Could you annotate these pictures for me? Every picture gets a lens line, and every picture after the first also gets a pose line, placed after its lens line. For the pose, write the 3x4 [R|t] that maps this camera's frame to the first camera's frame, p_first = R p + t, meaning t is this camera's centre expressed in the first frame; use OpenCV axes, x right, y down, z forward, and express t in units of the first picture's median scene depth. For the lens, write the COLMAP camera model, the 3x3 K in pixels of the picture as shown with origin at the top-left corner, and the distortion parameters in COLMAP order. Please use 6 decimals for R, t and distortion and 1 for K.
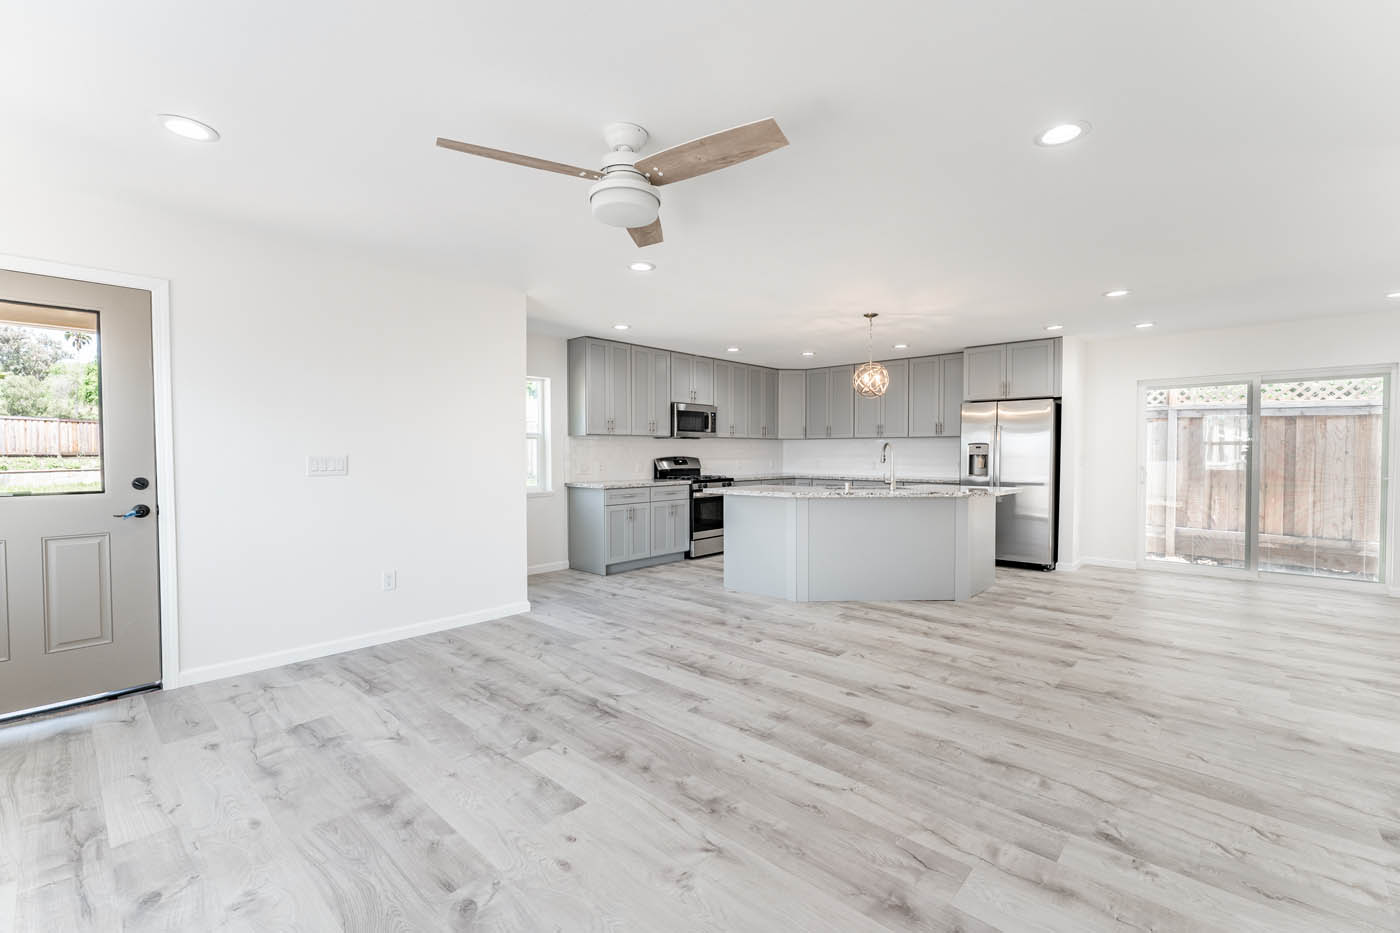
lens RADIAL K [[593.8, 0, 693.3], [0, 593.8, 466.1], [0, 0, 1]] dist [-0.000002, -0.000269]
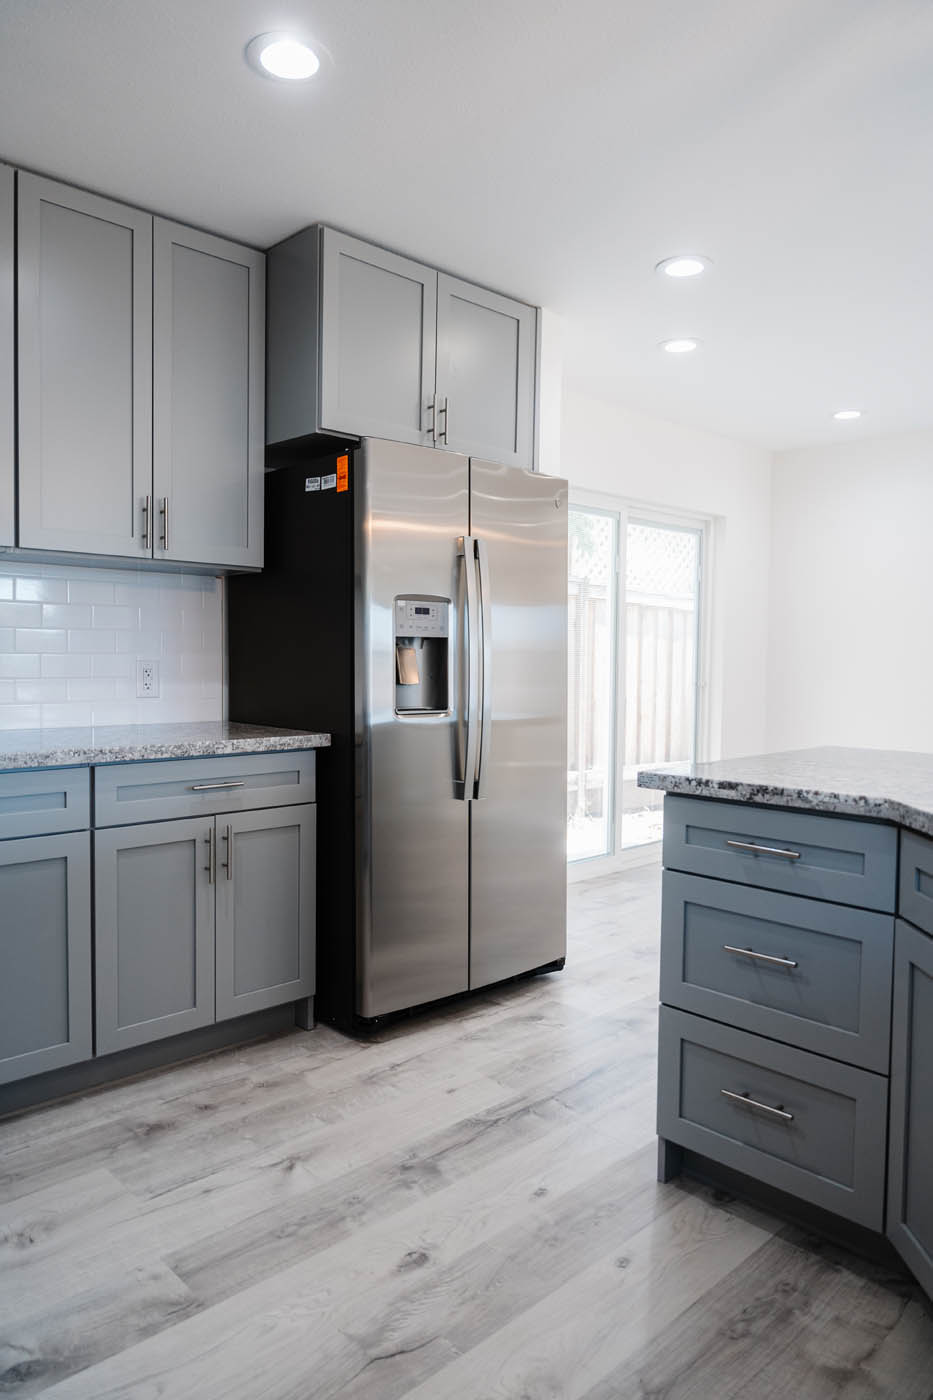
lens RADIAL K [[948.6, 0, 466.2], [0, 948.6, 699.2], [0, 0, 1]] dist [-0.006724, -0.003887]
pose [[0.056925, -0.046235, 0.997307, 0.062996], [0.009208, 0.998909, 0.045784, -0.016111], [-0.998336, 0.006577, 0.057288, 1.436183]]
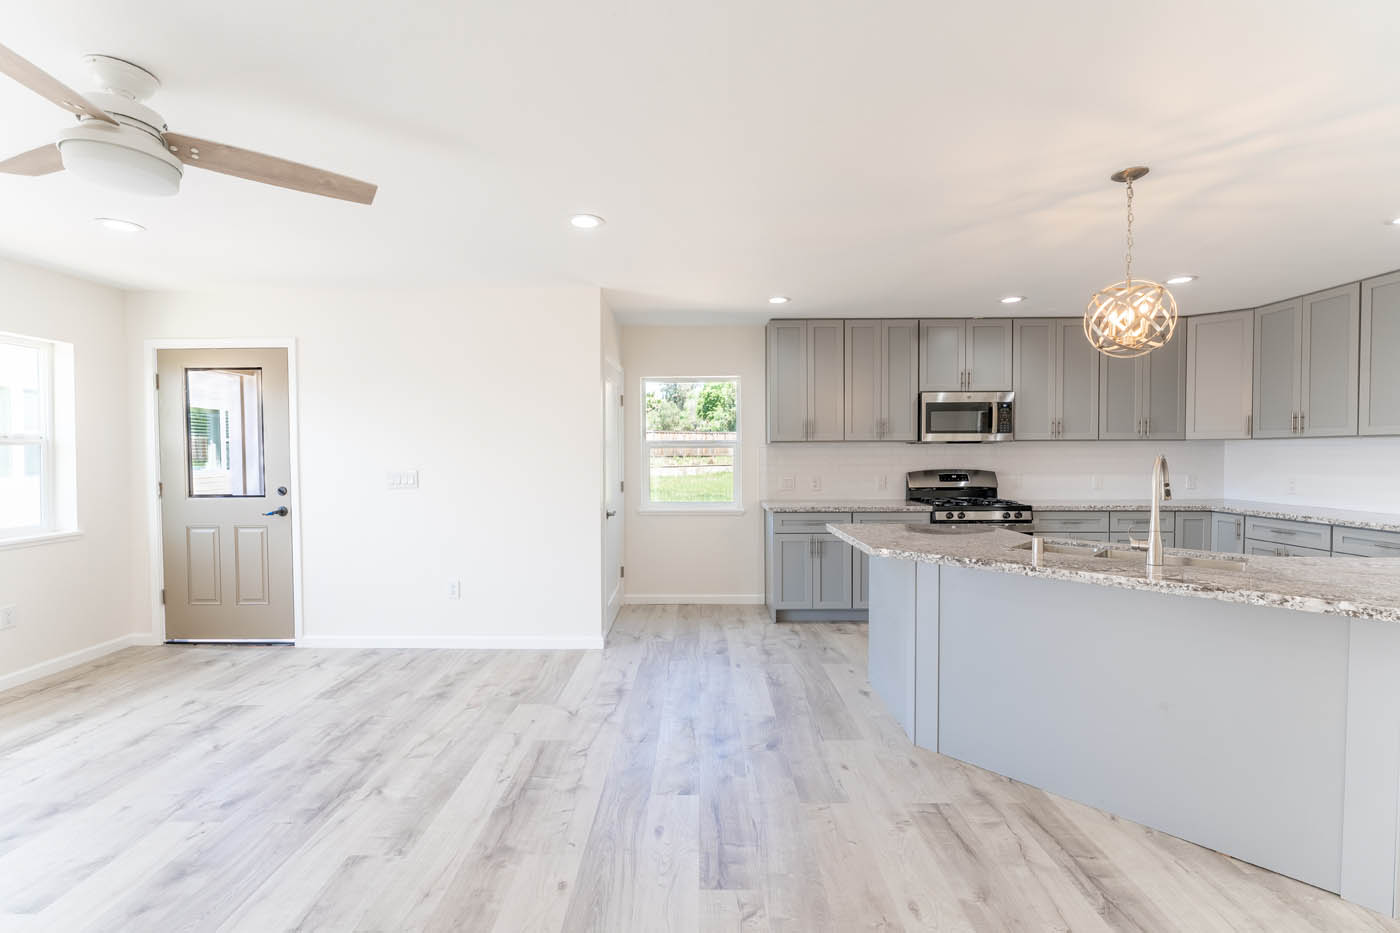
lens RADIAL K [[604.5, 0, 697.0], [0, 604.5, 466.9], [0, 0, 1]] dist [-0.003495, -0.000037]
pose [[0.676123, 0.015585, -0.736624, 0.500460], [-0.014219, 0.999866, 0.008104, -0.035086], [0.736652, 0.004995, 0.676254, 0.529635]]
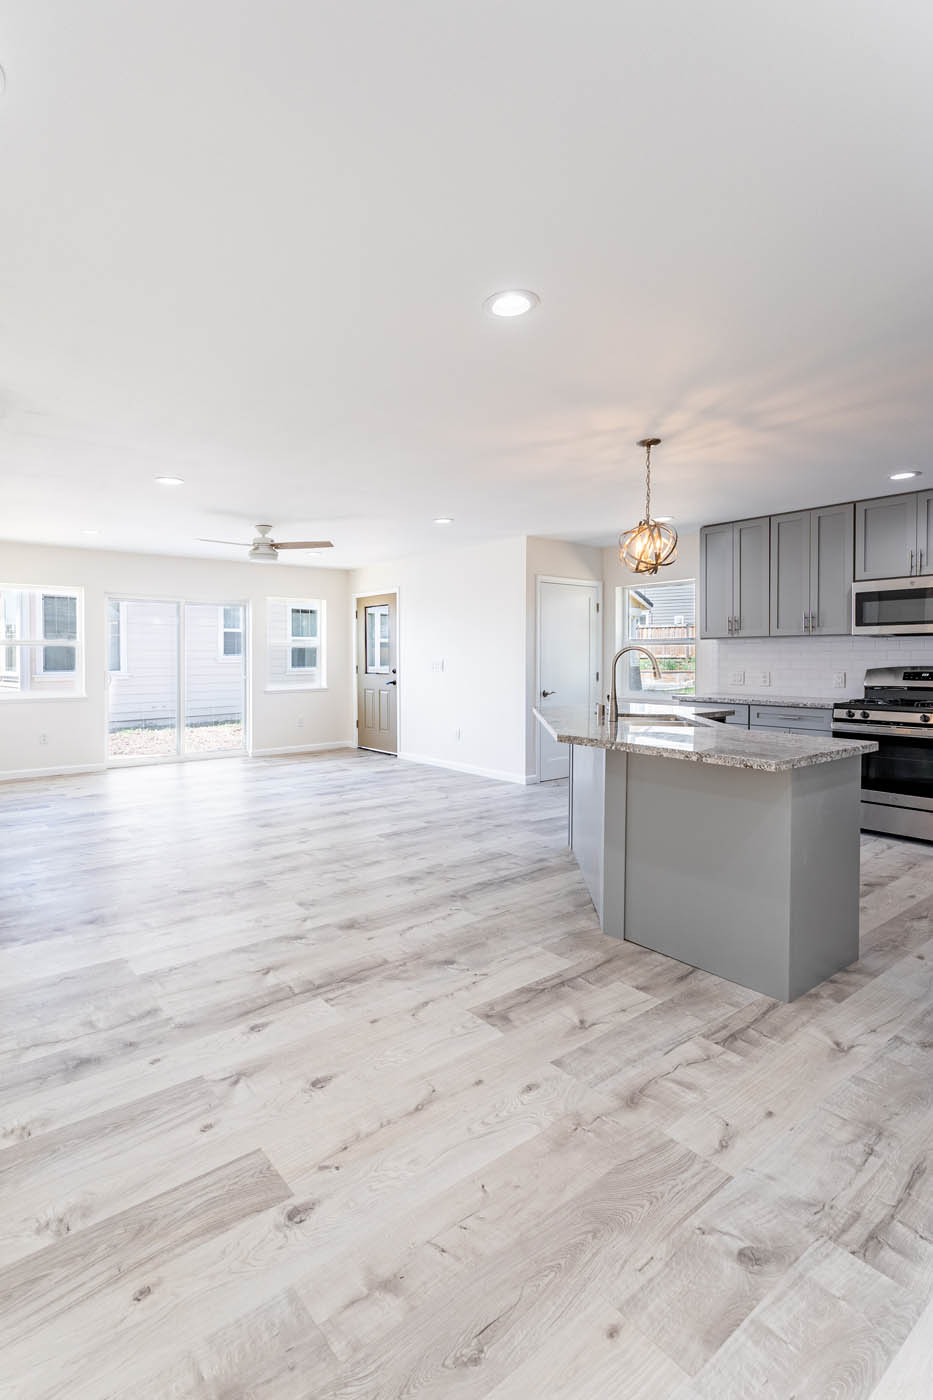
lens RADIAL K [[671.4, 0, 378.5], [0, 671.4, 667.0], [0, 0, 1]] dist [0.001467, 0.000370]
pose [[-0.203788, 0.016994, -0.978868, 1.260689], [-0.019372, 0.999584, 0.021387, -0.033195], [0.978823, 0.023321, -0.203373, 1.040659]]
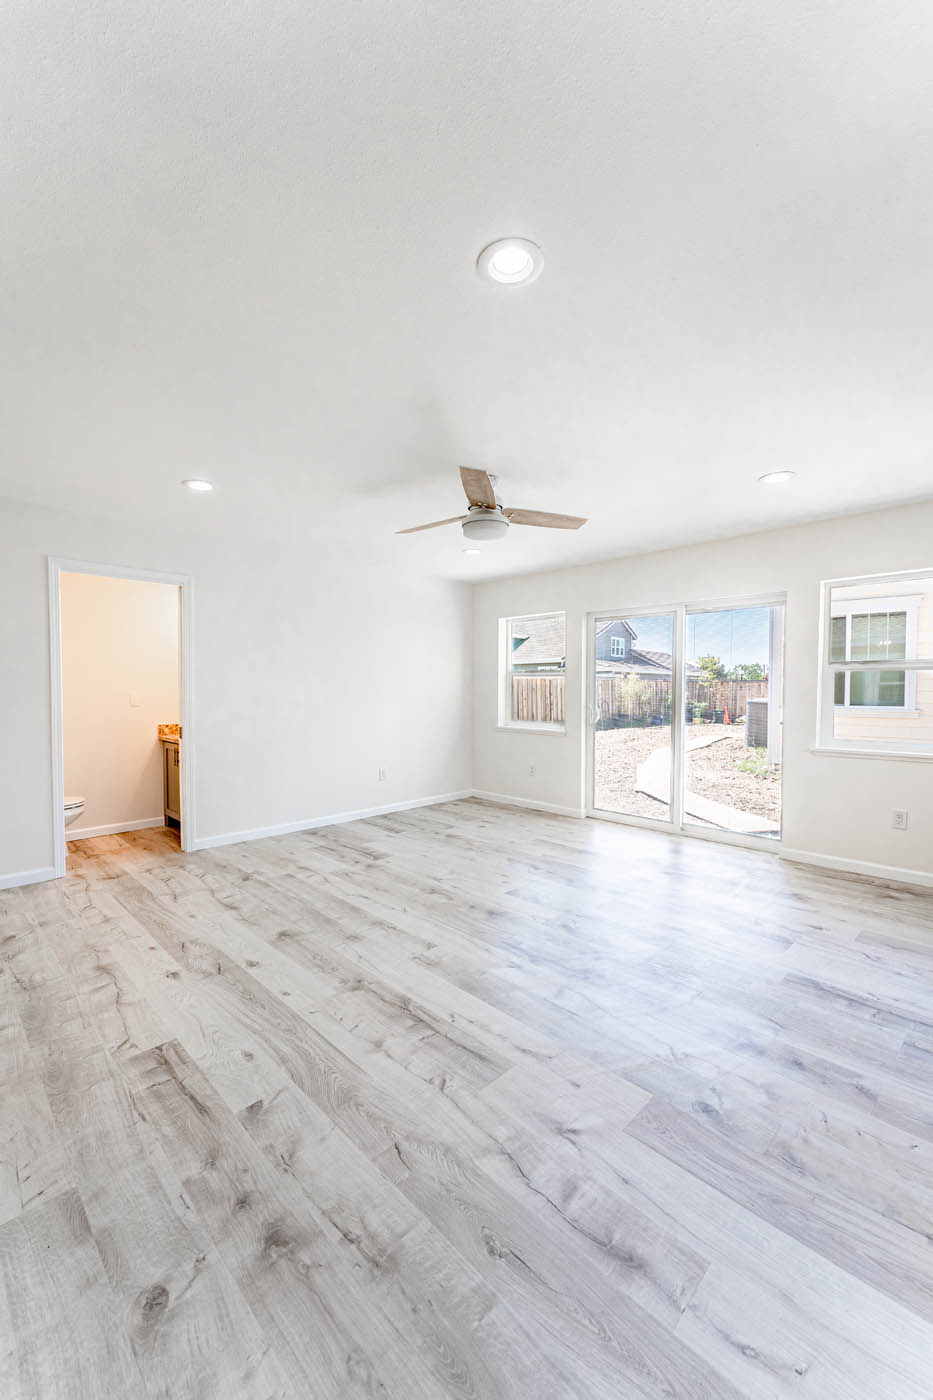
lens RADIAL K [[563.3, 0, 467.7], [0, 563.3, 703.2], [0, 0, 1]] dist [-0.001391, 0.000134]
pose [[-0.999185, -0.001598, 0.040328, -0.065787], [0.000469, 0.998689, 0.051190, -0.038435], [-0.040357, 0.051167, -0.997874, 1.261483]]
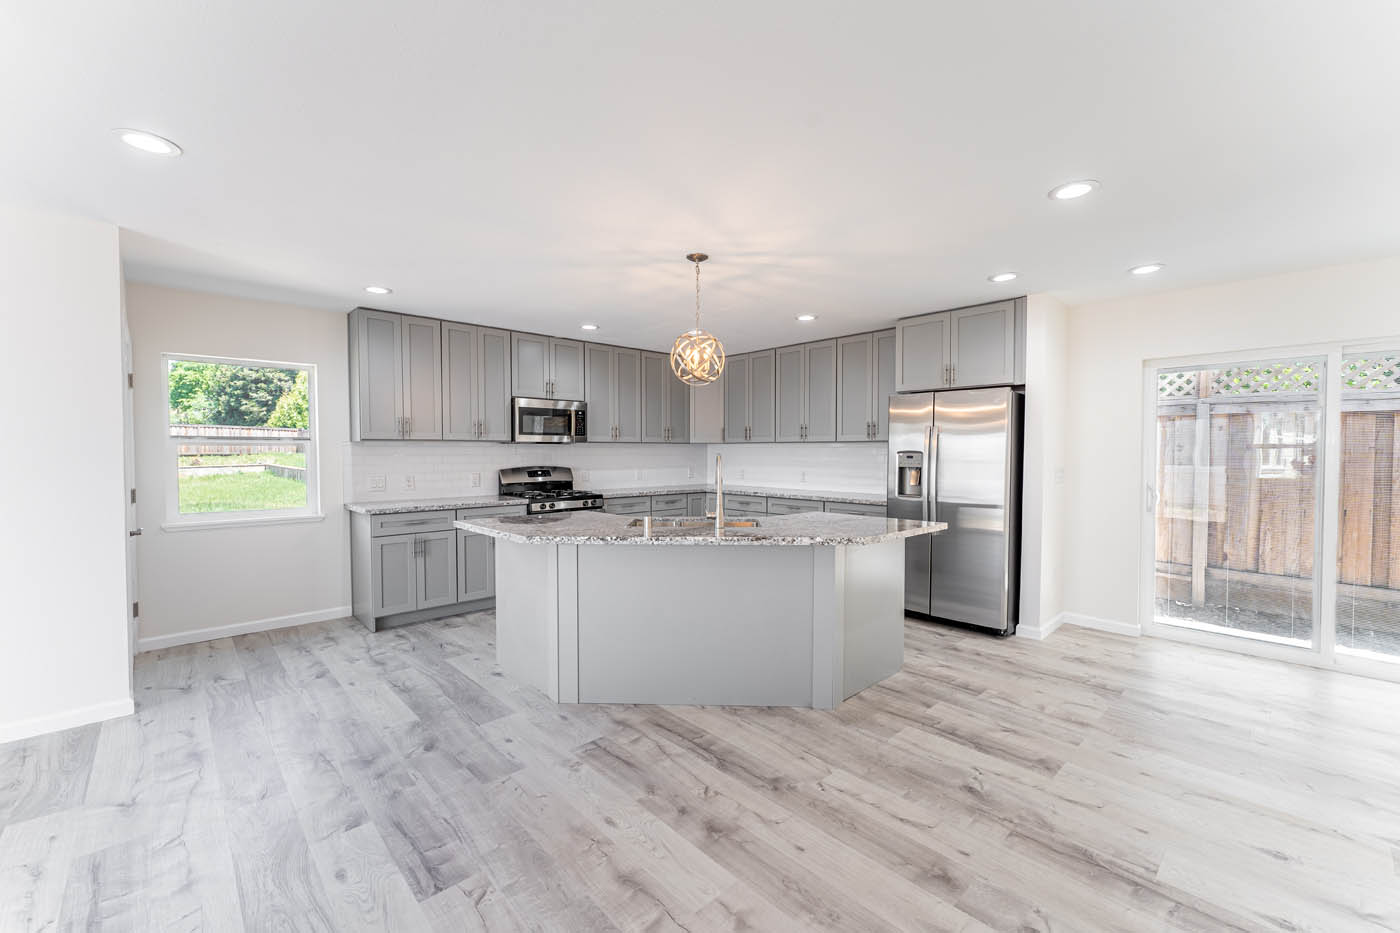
lens RADIAL K [[569.7, 0, 694.4], [0, 569.7, 467.4], [0, 0, 1]] dist [-0.000354, 0.000061]
pose [[0.997351, 0.002804, -0.072691, 0.408256], [-0.002439, 0.999984, 0.005111, -0.032913], [0.072704, -0.004920, 0.997341, 0.448846]]
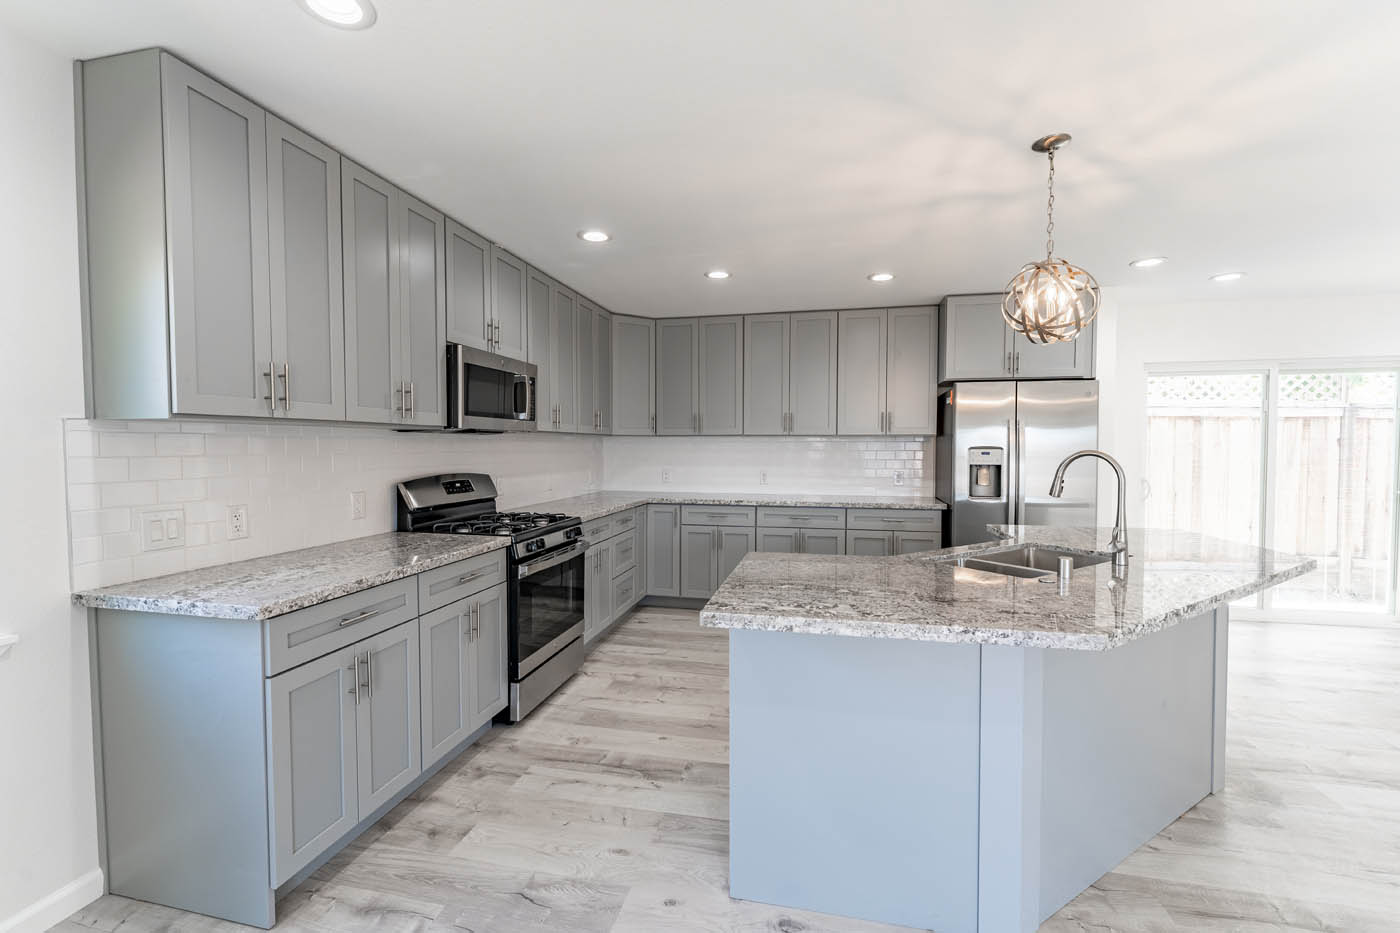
lens RADIAL K [[600.8, 0, 694.2], [0, 600.8, 467.3], [0, 0, 1]] dist [-0.004195, -0.000375]
pose [[0.866800, -0.016131, 0.498395, -0.155641], [0.010380, 0.999844, 0.014308, -0.043827], [-0.498548, -0.007229, 0.866832, 0.907484]]
